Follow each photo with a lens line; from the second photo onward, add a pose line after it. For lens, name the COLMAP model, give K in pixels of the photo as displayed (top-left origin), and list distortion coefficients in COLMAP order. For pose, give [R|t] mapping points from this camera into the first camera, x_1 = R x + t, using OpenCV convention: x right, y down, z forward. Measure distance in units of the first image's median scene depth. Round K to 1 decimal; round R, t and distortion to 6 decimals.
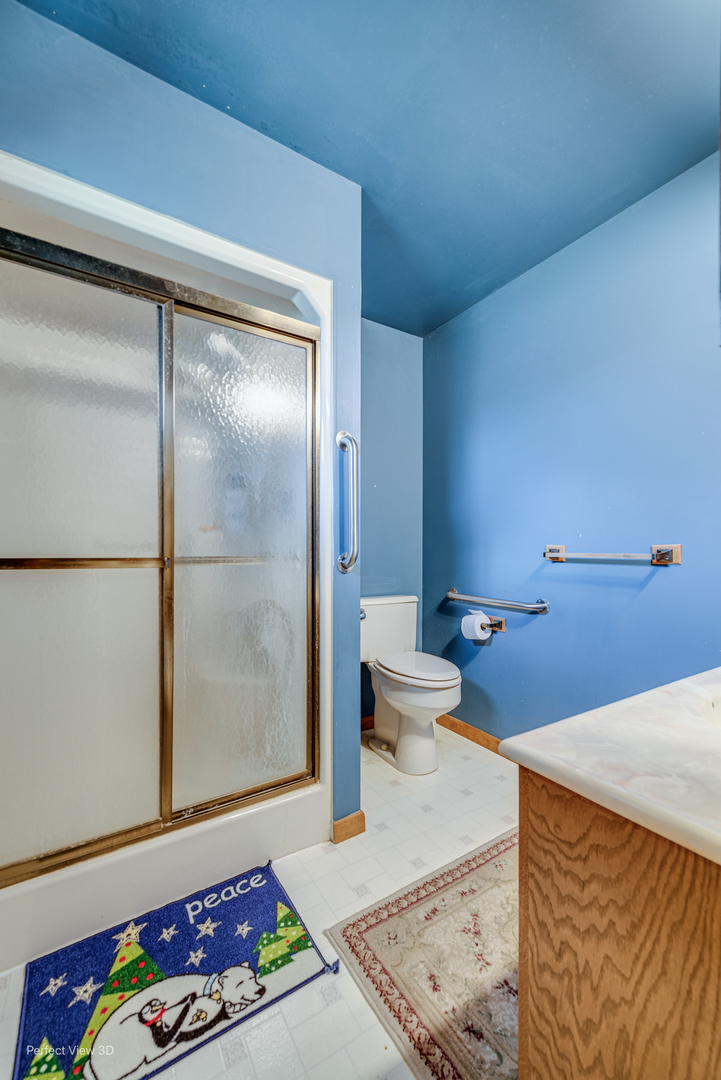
lens RADIAL K [[434.1, 0, 361.1], [0, 434.1, 545.4], [0, 0, 1]] dist [-0.001115, -0.000056]
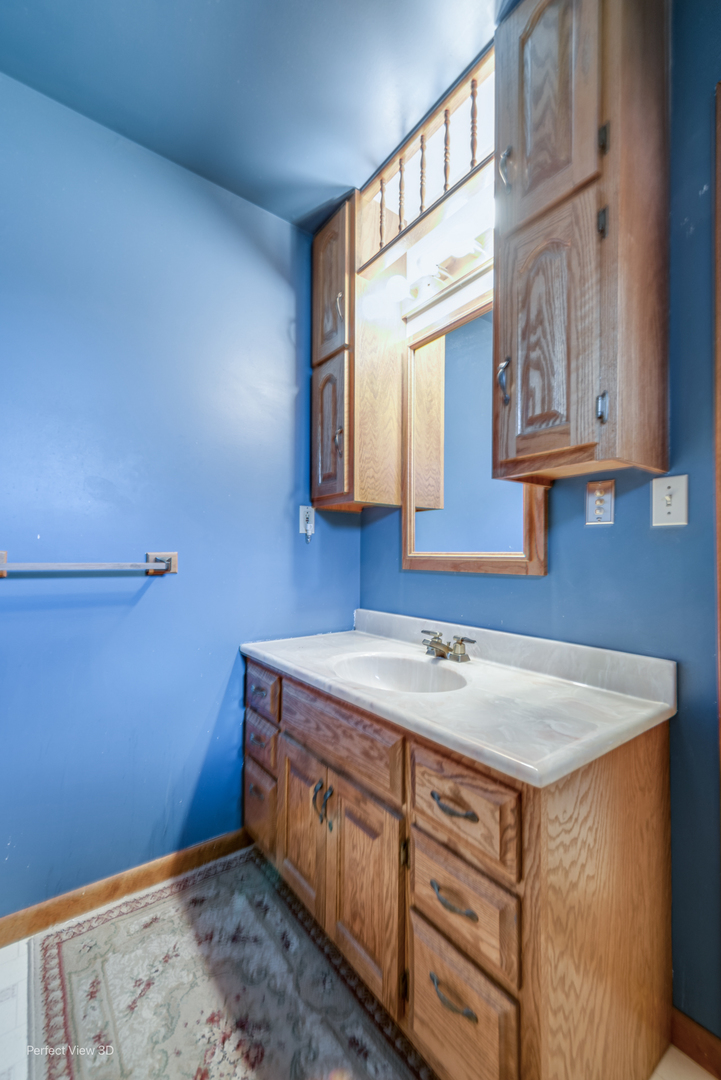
lens RADIAL K [[434.1, 0, 396.7], [0, 434.1, 554.5], [0, 0, 1]] dist [-0.001115, -0.000056]
pose [[-0.074439, 0.005757, 0.997209, -0.311837], [-0.010412, 0.999924, -0.006550, 0.004865], [-0.997171, -0.010870, -0.074374, 0.769937]]
